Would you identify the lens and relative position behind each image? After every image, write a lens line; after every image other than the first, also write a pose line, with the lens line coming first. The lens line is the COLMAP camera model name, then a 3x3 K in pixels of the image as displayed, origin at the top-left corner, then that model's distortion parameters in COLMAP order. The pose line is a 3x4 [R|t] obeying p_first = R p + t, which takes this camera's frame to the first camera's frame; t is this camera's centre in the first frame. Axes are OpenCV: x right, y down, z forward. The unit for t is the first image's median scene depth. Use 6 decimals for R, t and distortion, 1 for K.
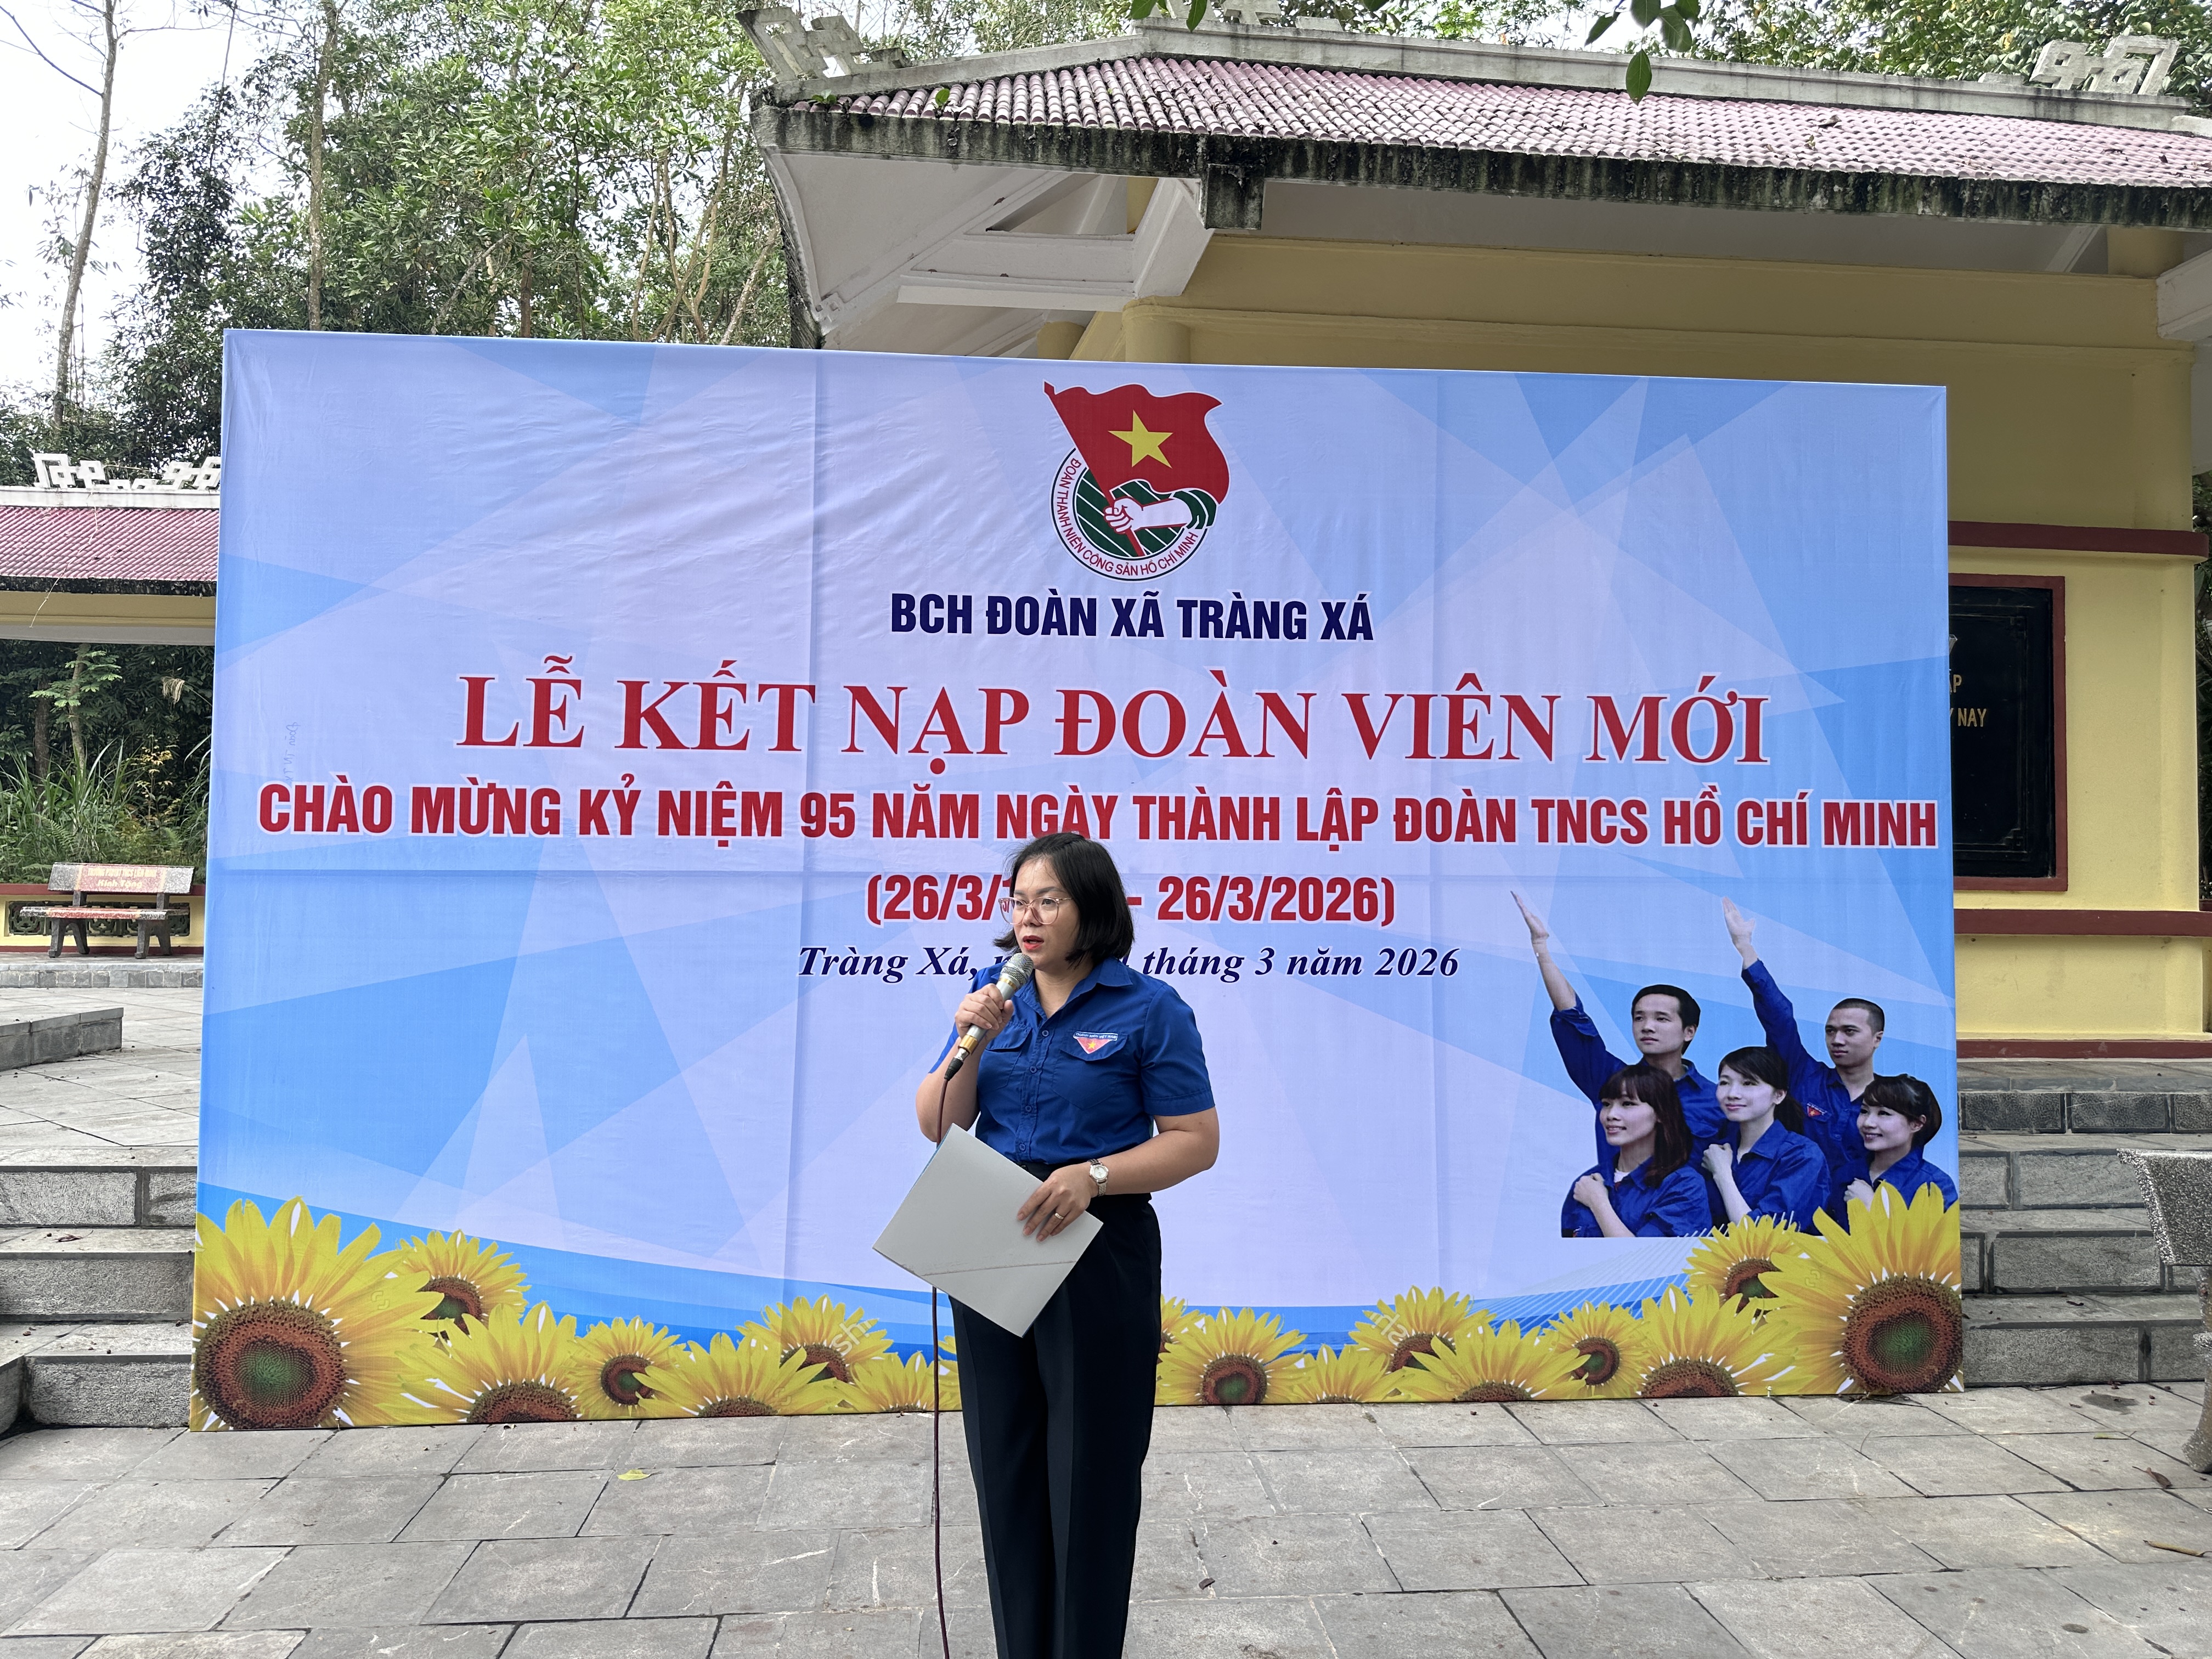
lens RADIAL K [[1611.6, 0, 1120.3], [0, 1611.6, 845.0], [0, 0, 1]] dist [0.059040, -0.065591]
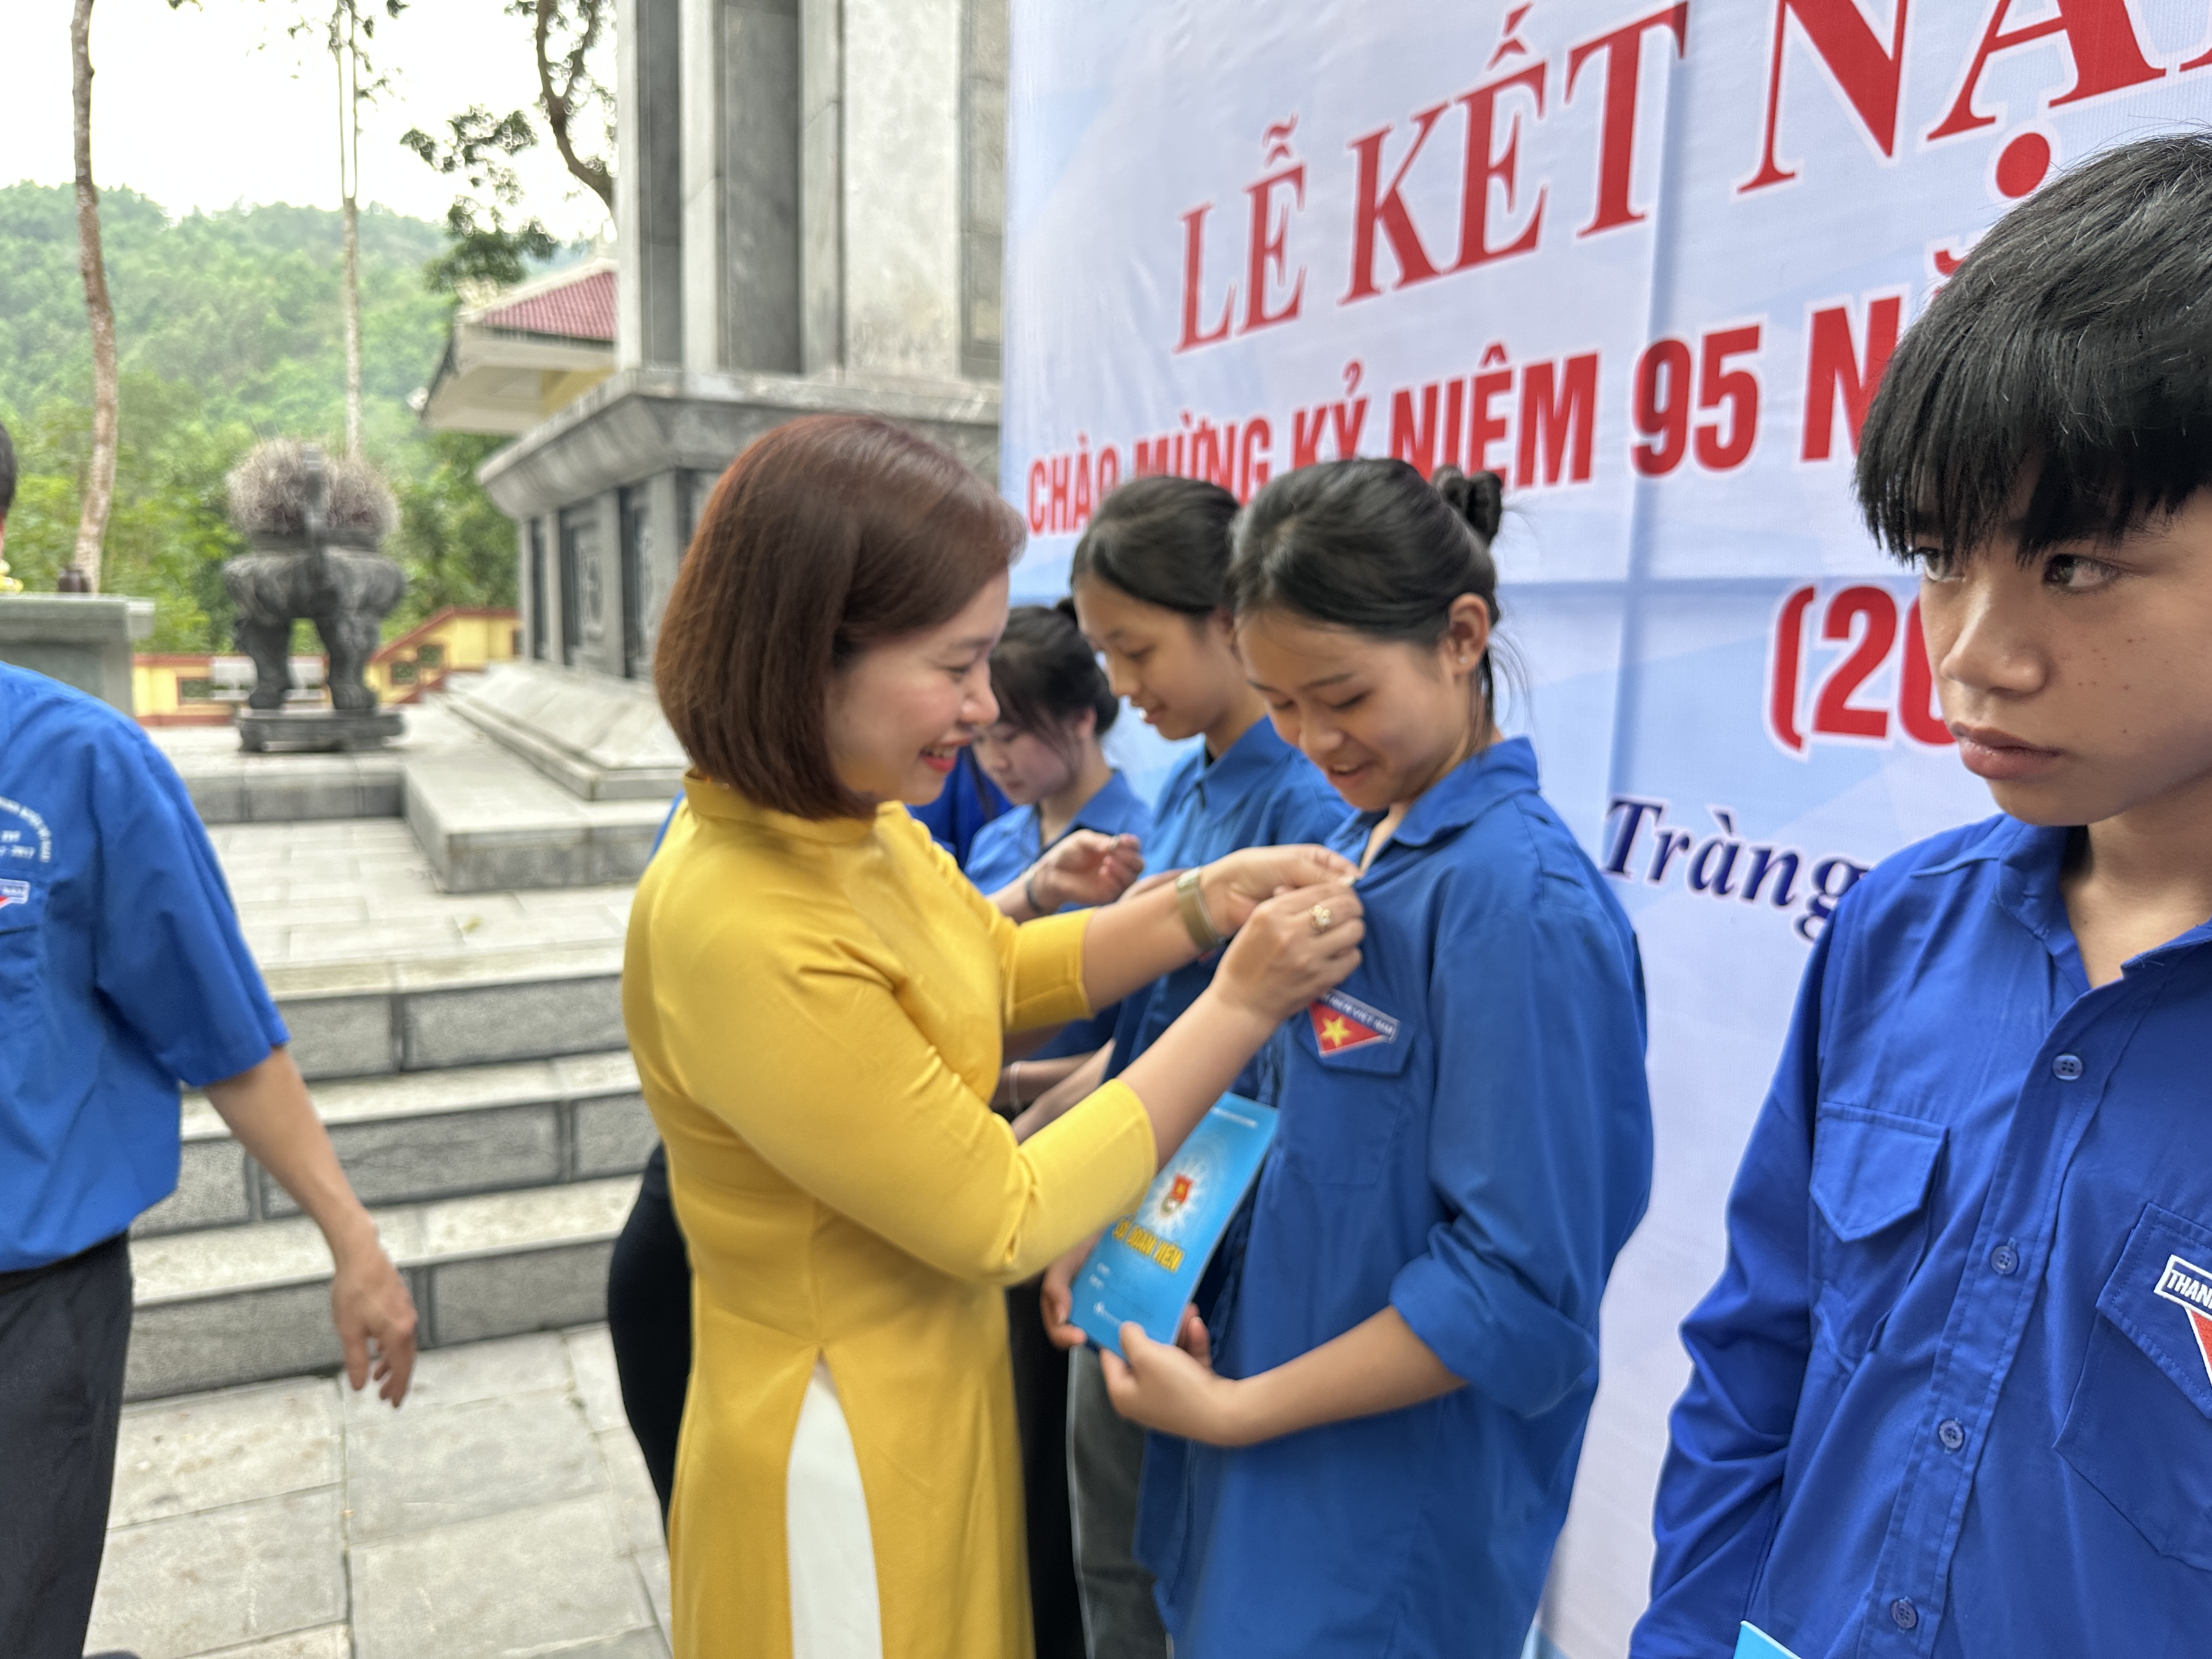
lens RADIAL K [[1611.6, 0, 1085.2], [0, 1611.6, 816.0], [0, 0, 1]] dist [0.059040, -0.065591]
pose [[0.366471, 0.116308, -0.923132, 0.084058], [-0.017263, 0.992835, 0.118237, 0.026193], [0.930269, -0.027394, 0.365853, 0.720658]]
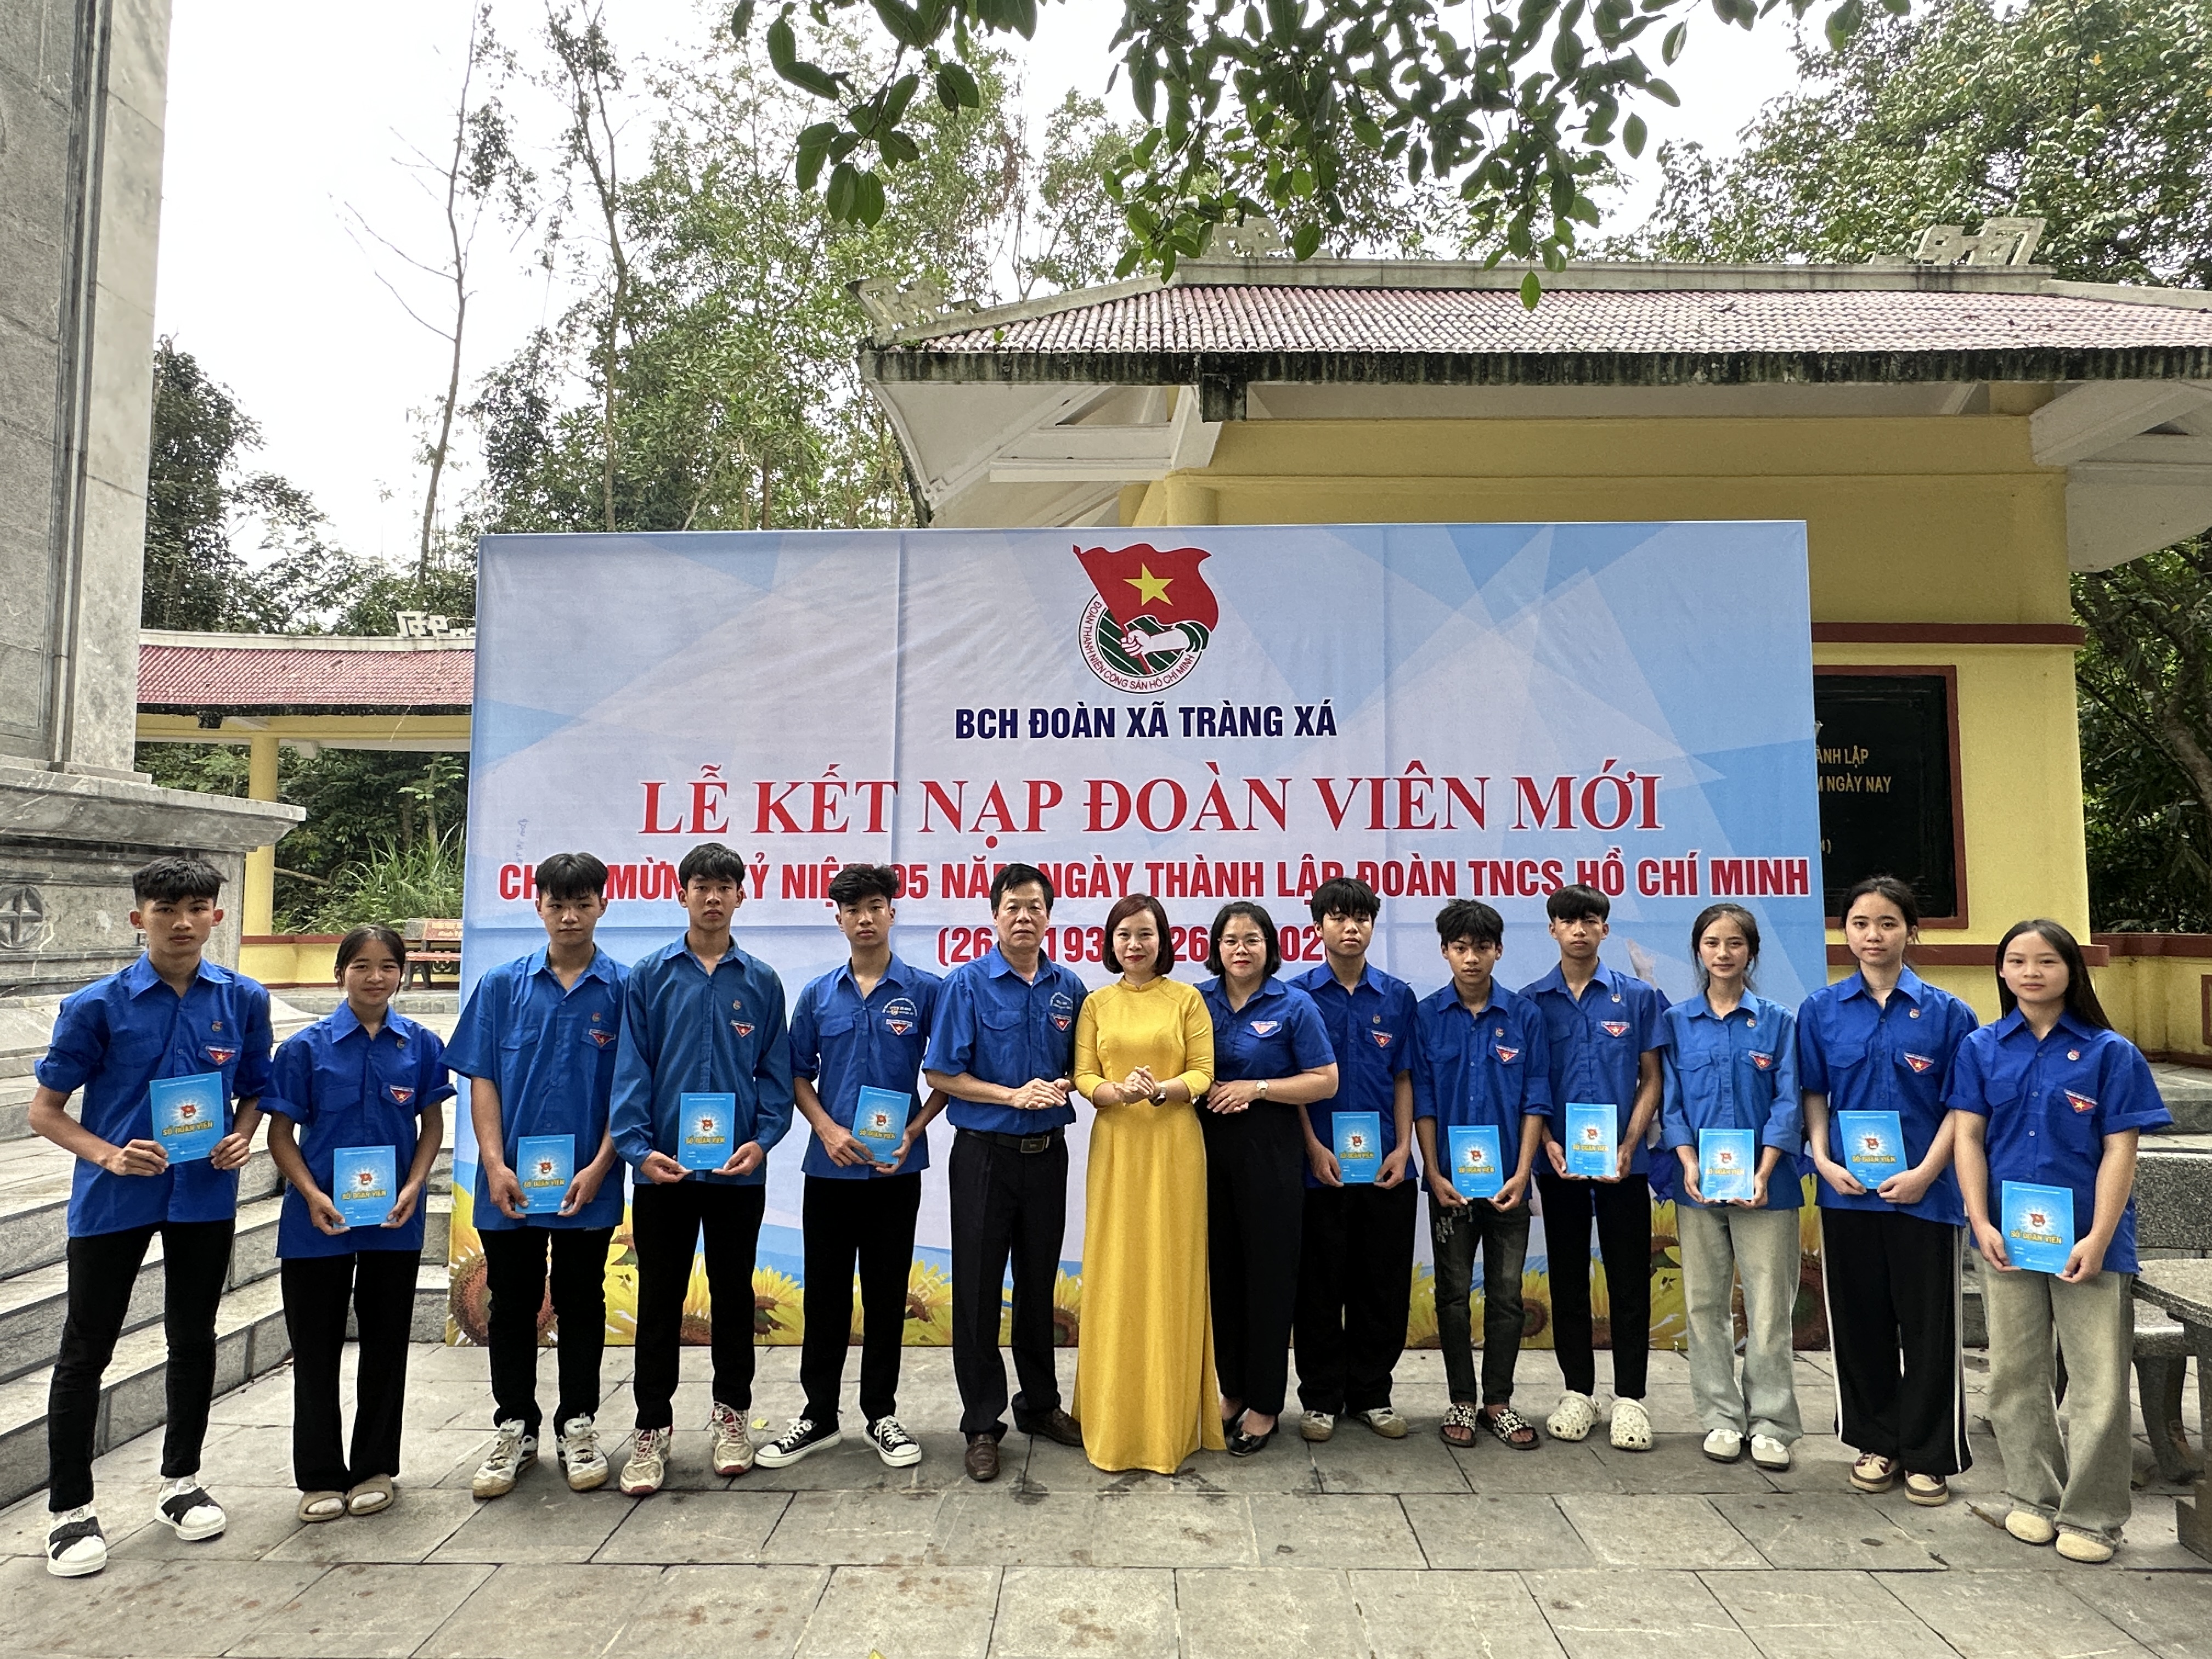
lens RADIAL K [[1345.0, 0, 1113.6], [0, 1345.0, 831.1], [0, 0, 1]] dist [-0.004149, 0.009606]
pose [[0.993960, -0.016935, -0.108427, 0.096151], [0.011906, 0.998830, -0.046862, -0.005932], [0.109094, 0.045288, 0.992999, -0.056079]]
